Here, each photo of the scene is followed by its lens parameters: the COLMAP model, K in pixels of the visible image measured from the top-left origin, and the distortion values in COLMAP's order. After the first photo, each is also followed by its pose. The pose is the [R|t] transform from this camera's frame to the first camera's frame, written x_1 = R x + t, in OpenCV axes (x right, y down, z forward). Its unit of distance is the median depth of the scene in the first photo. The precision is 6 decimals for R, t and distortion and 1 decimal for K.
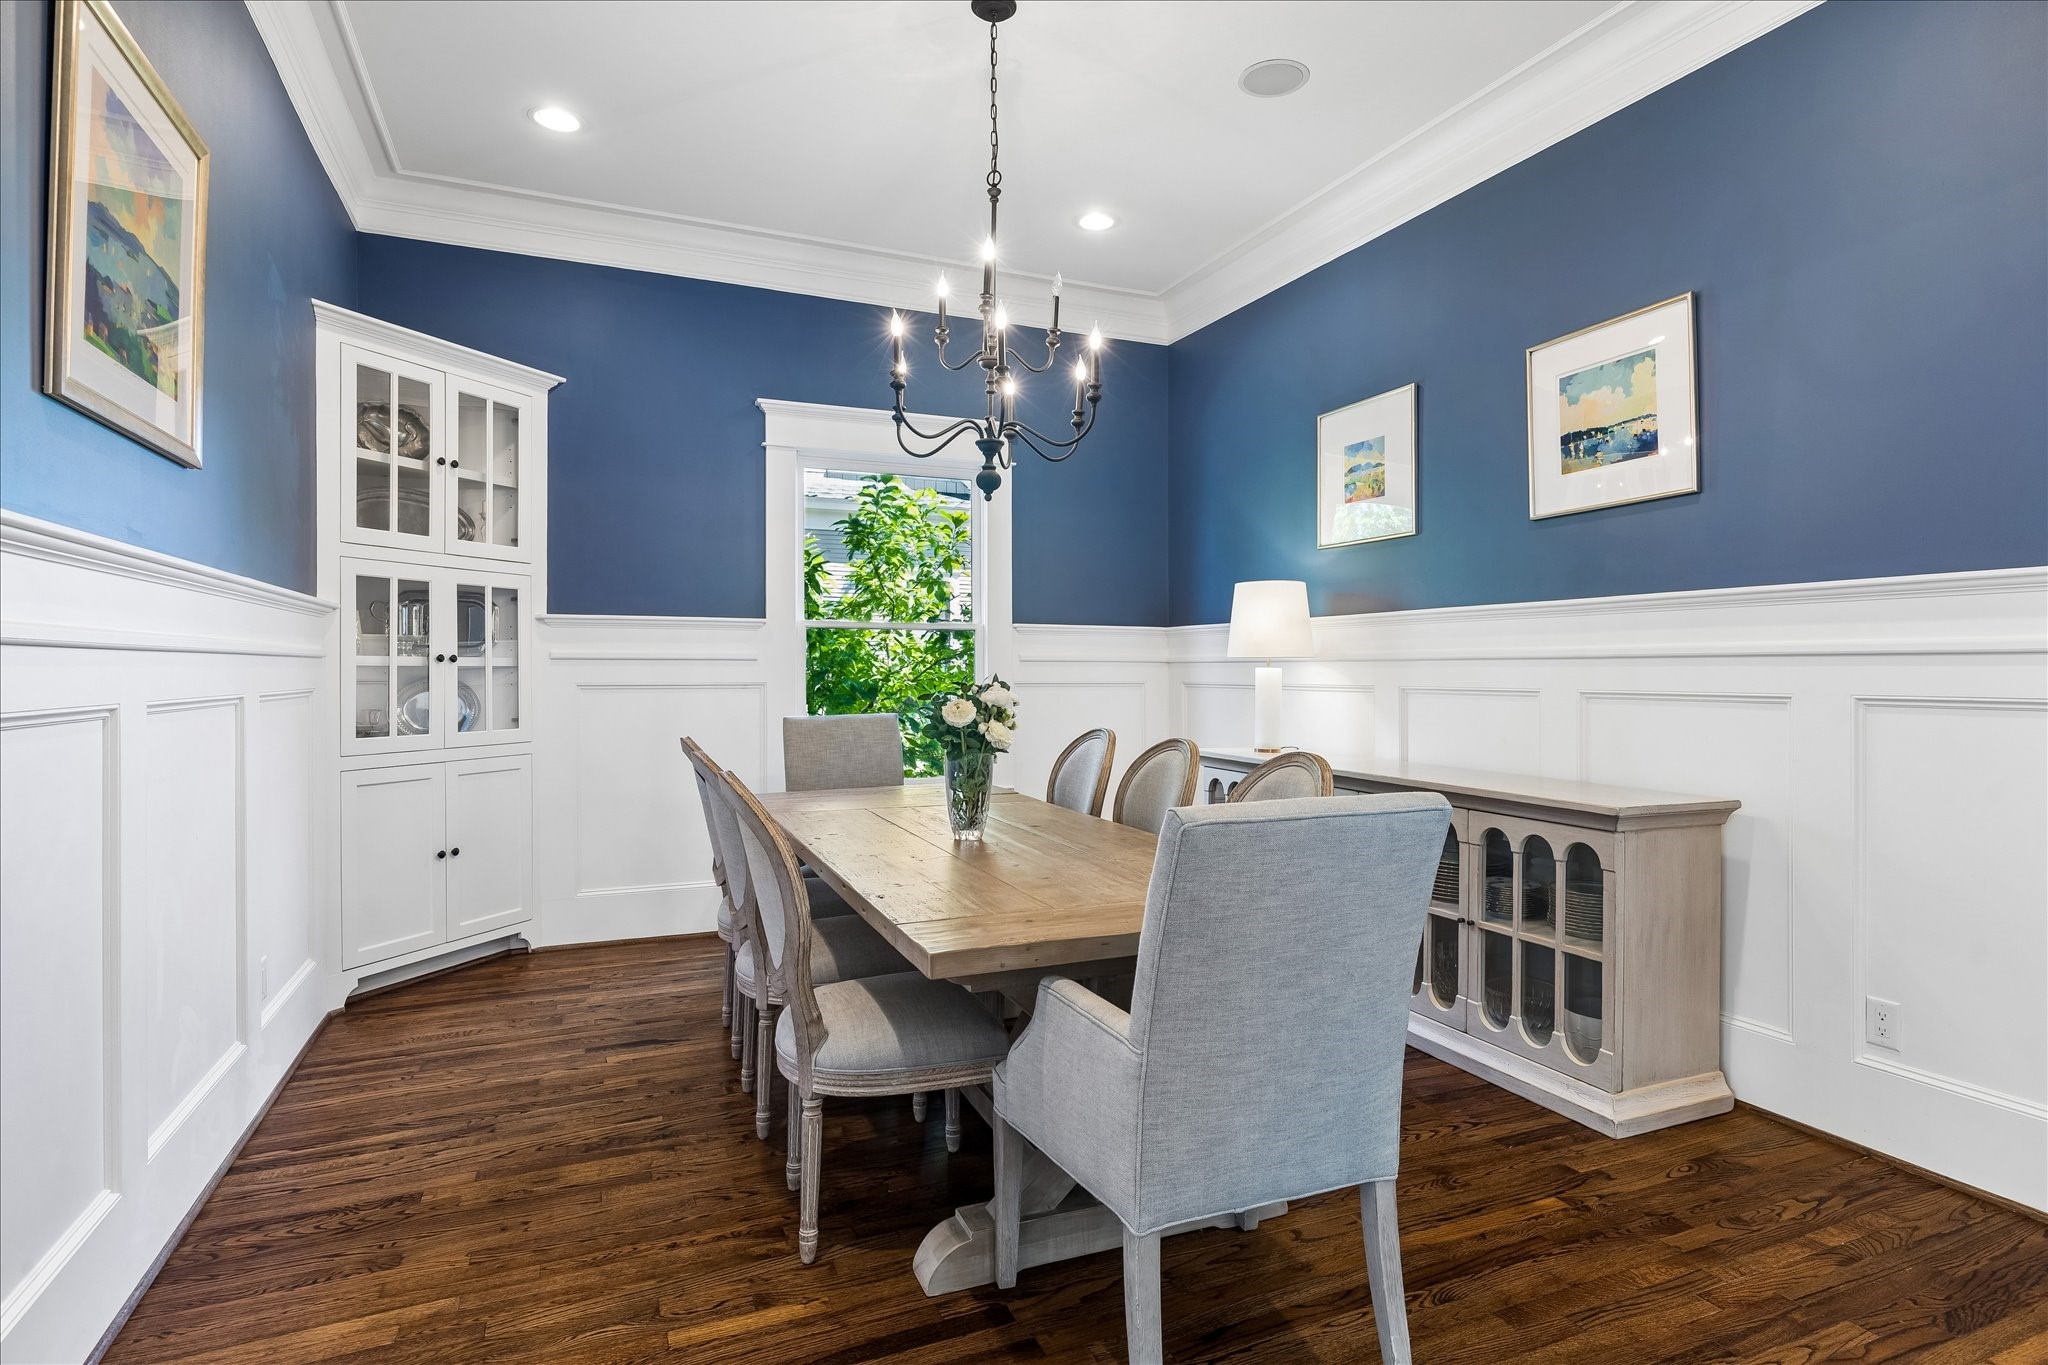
lens RADIAL K [[1033.8, 0, 1024.0], [0, 1033.8, 682.5], [0, 0, 1]] dist [-0.003964, -0.000535]
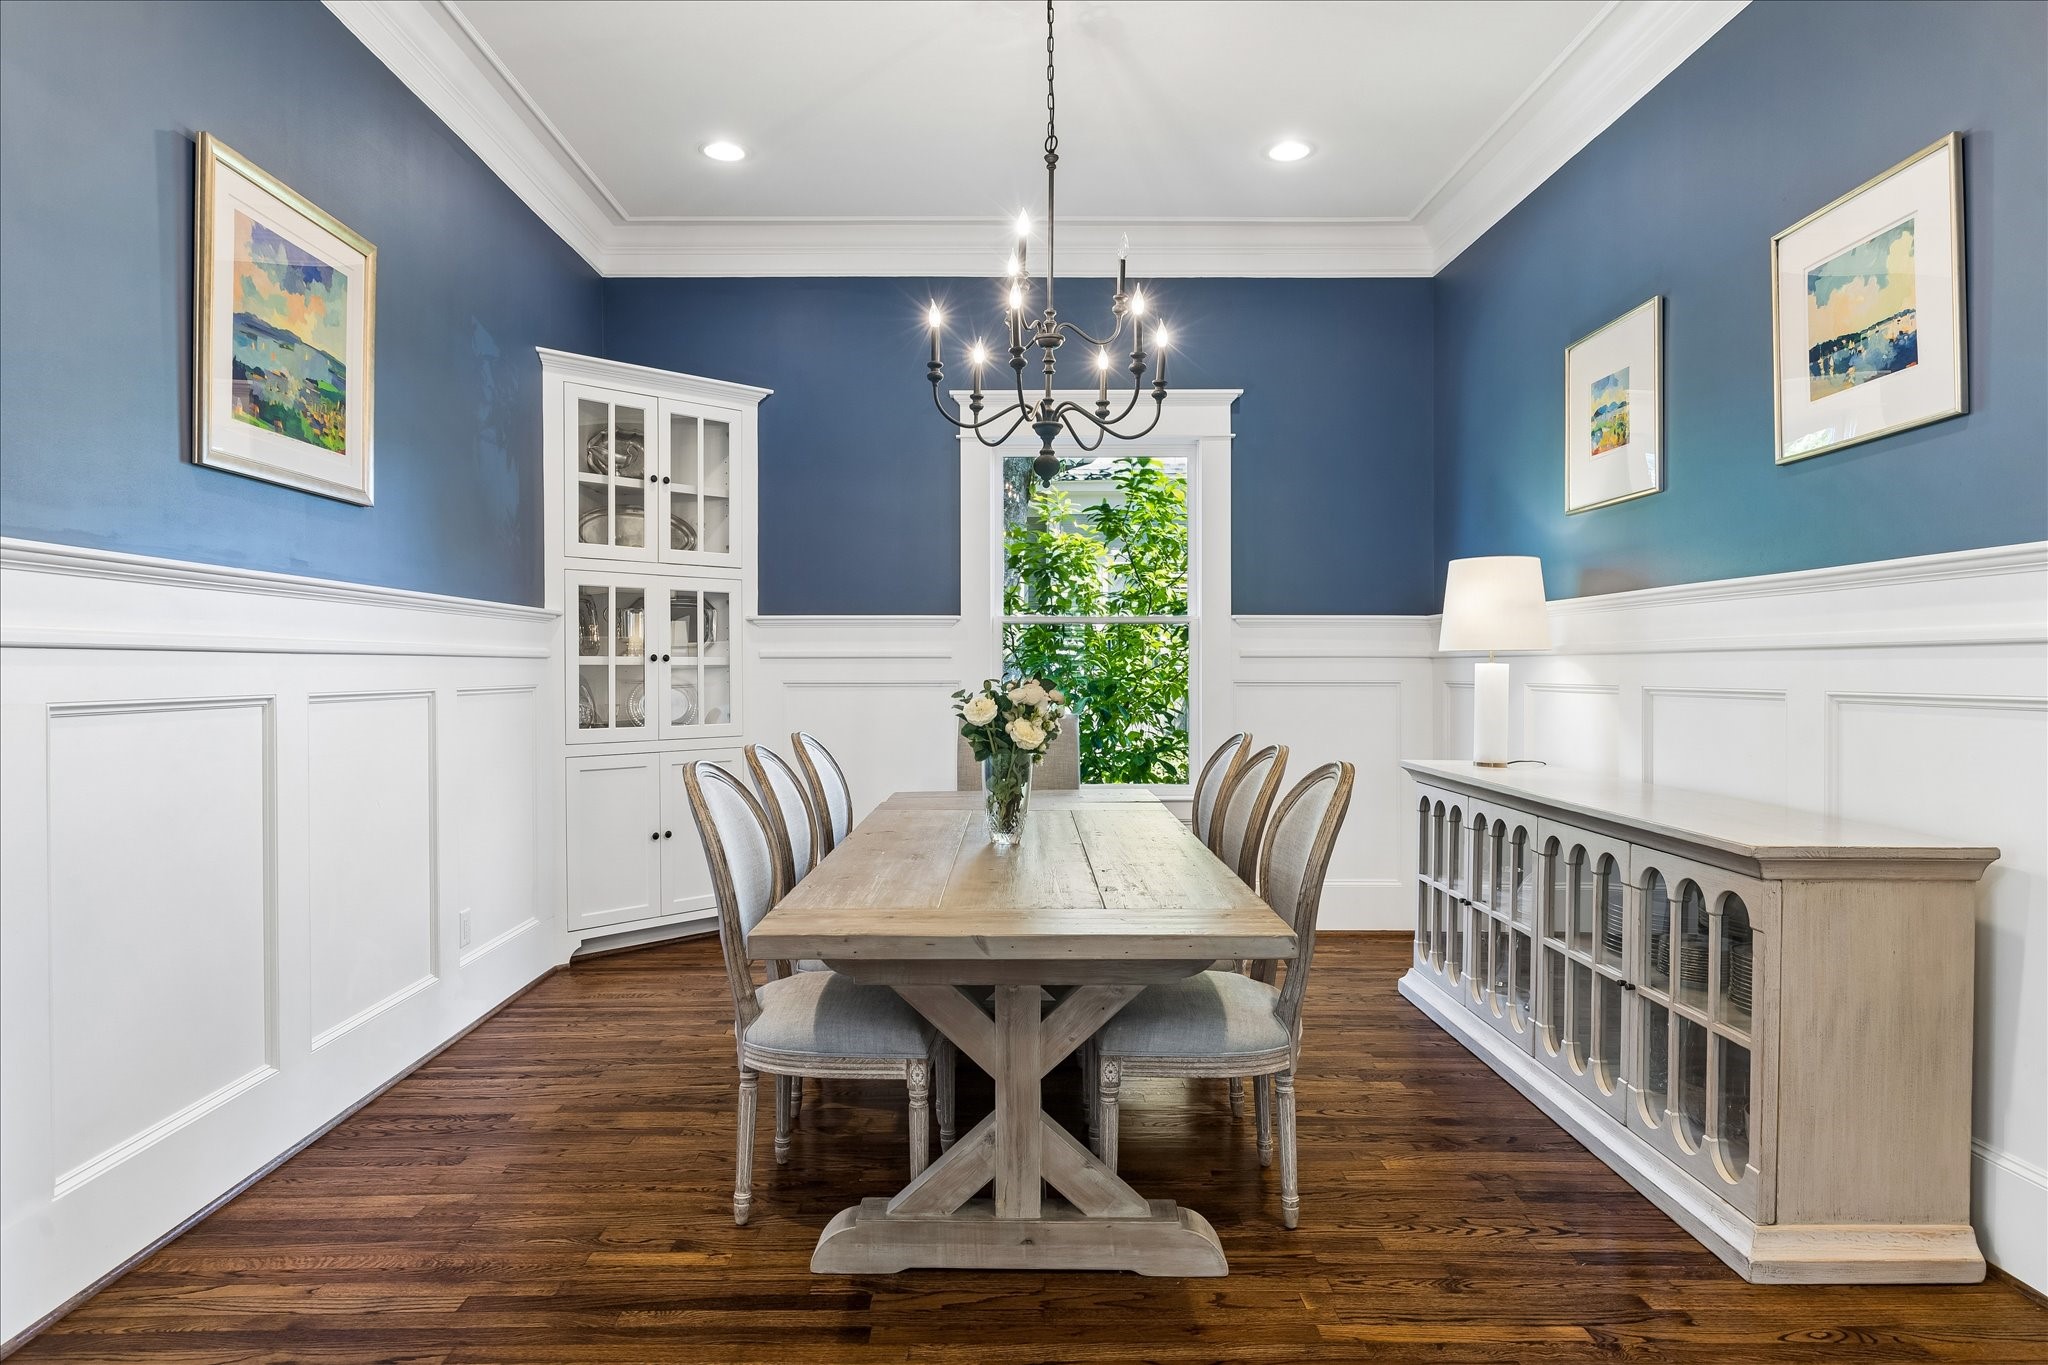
lens RADIAL K [[1165.5, 0, 1019.1], [0, 1165.5, 695.1], [0, 0, 1]] dist [-0.006849, -0.000280]
pose [[0.921253, 0.006383, -0.388912, 0.327417], [-0.002352, 0.999938, 0.010839, 0.002089], [0.388957, -0.009071, 0.921211, 0.007546]]
